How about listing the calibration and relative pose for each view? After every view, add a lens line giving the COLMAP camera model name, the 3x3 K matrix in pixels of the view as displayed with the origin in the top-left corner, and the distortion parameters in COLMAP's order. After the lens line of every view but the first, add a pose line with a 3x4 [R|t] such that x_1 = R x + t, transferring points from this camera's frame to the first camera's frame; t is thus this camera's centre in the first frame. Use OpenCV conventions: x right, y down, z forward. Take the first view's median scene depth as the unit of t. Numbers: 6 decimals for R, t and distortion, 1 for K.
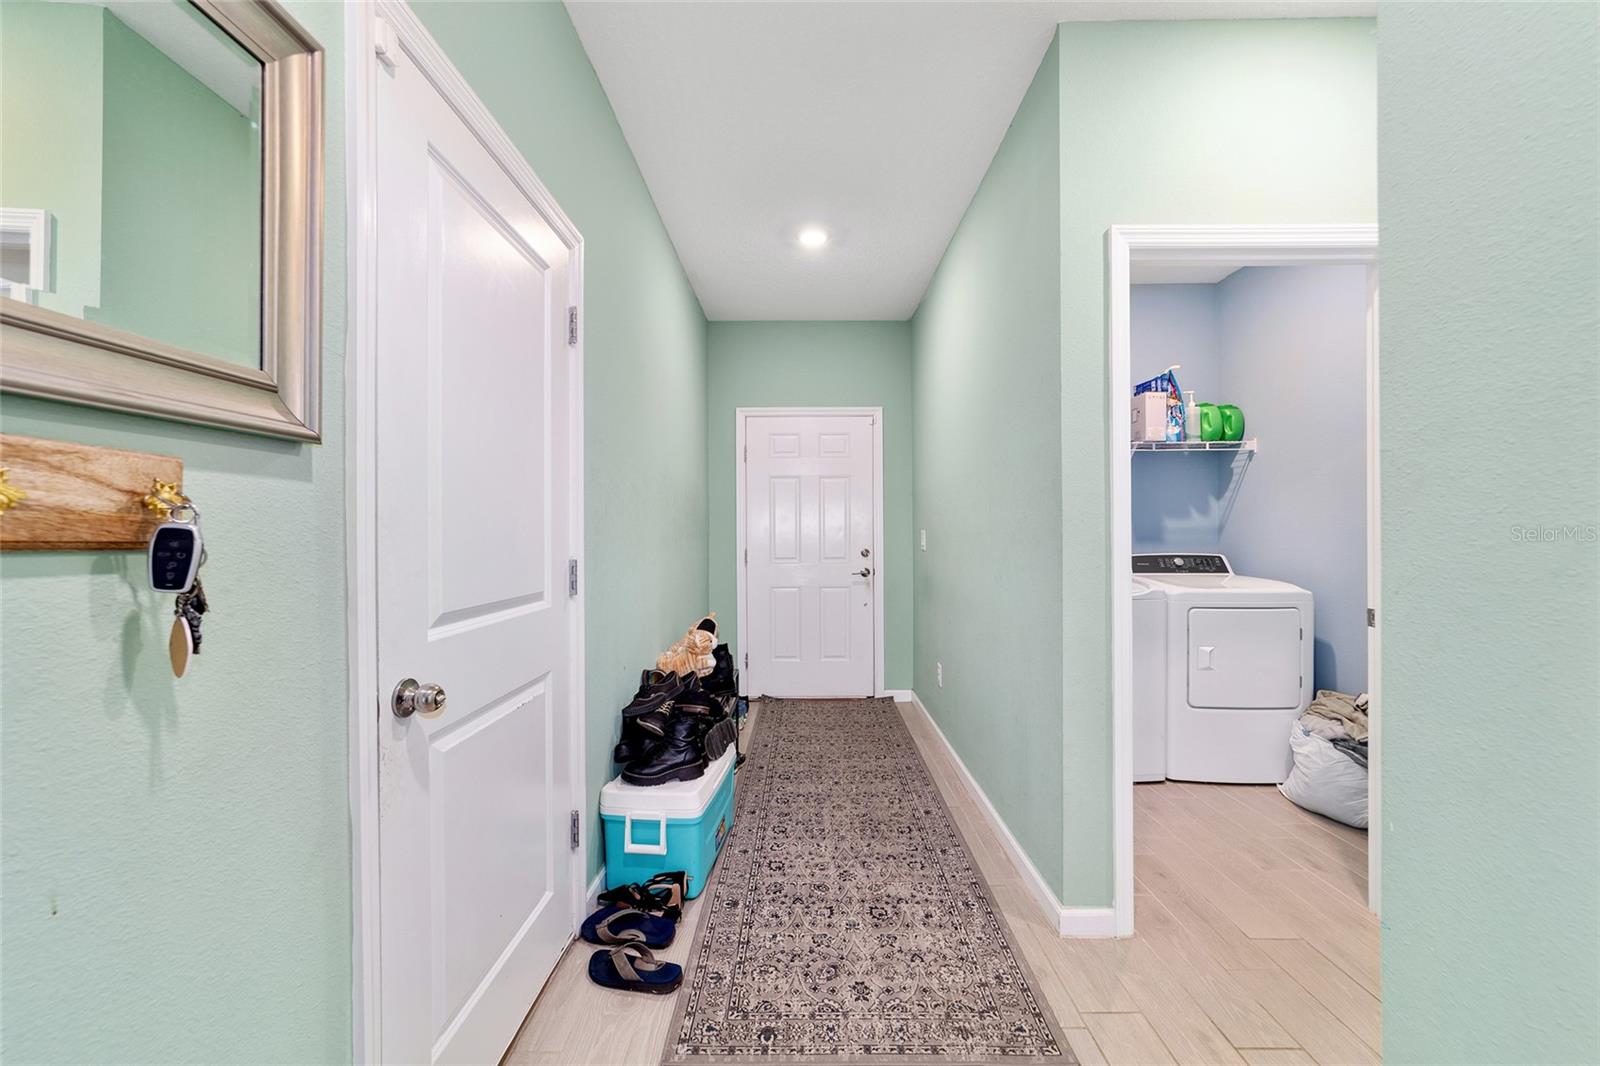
lens RADIAL K [[616.4, 0, 800.3], [0, 616.4, 529.4], [0, 0, 1]] dist [-0.020262, 0.011770]
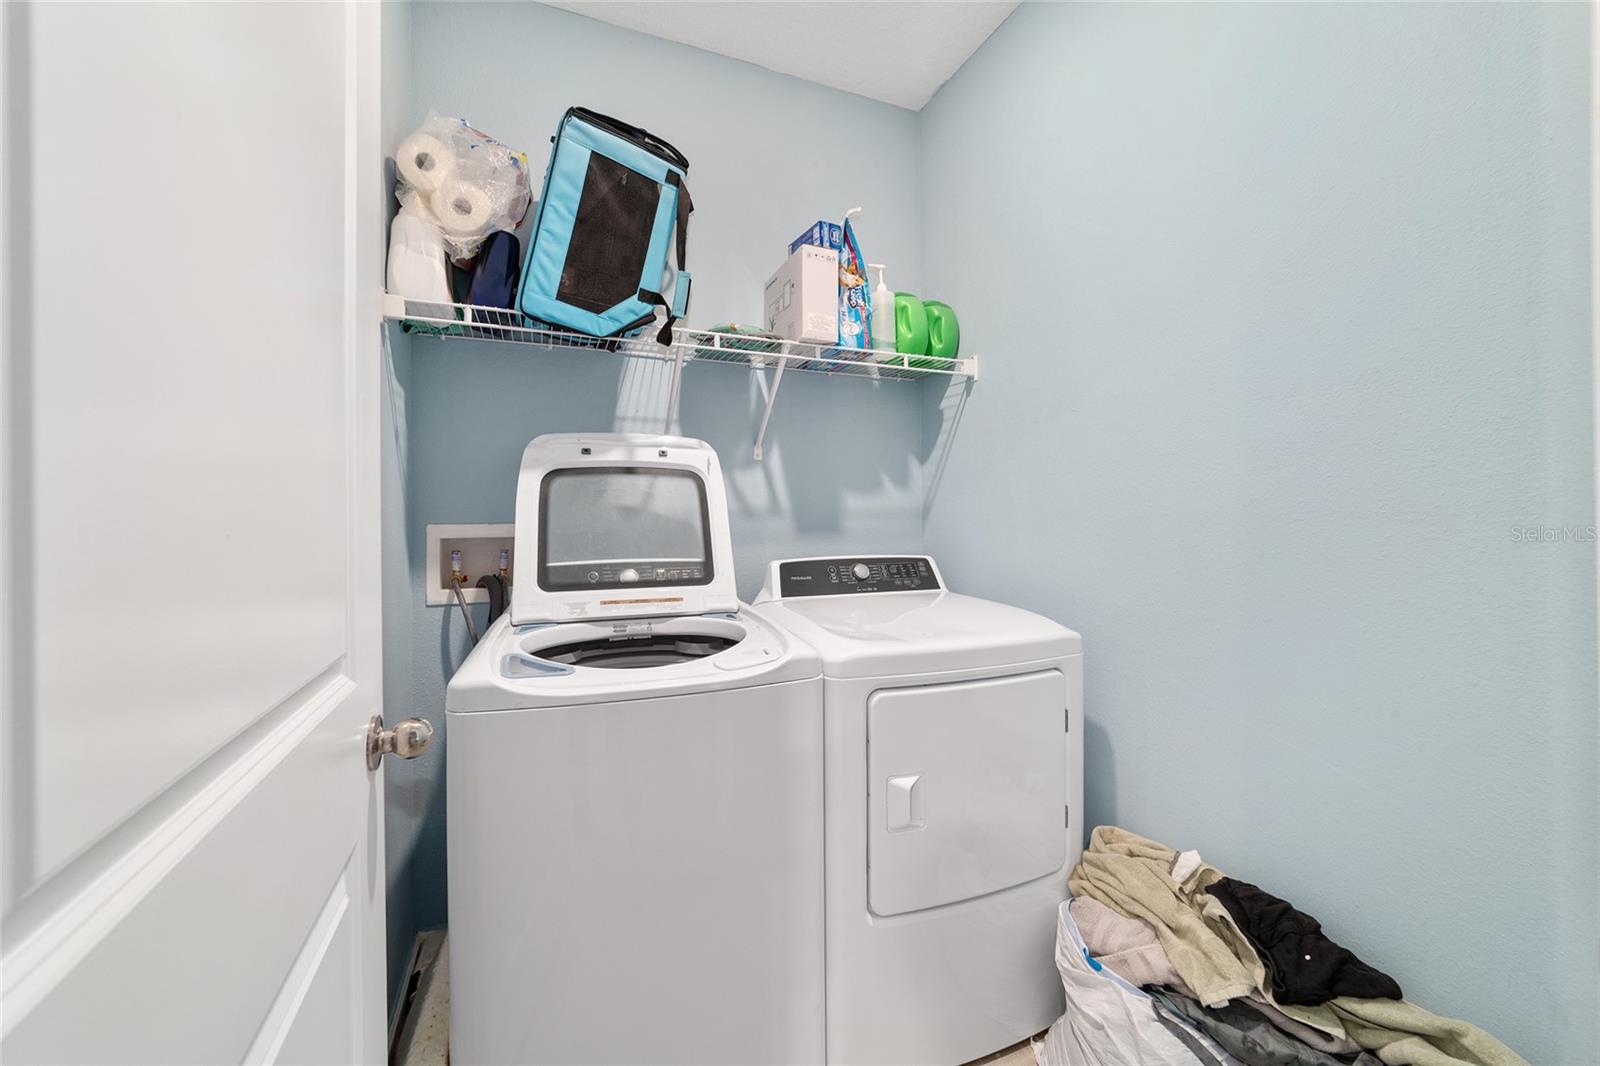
lens RADIAL K [[616.4, 0, 800.3], [0, 616.4, 529.4], [0, 0, 1]] dist [-0.020262, 0.011770]
pose [[0.917949, -0.017049, 0.396331, 0.350213], [0.009088, 0.999718, 0.021957, 0.003012], [-0.396594, -0.016554, 0.917845, 0.518617]]
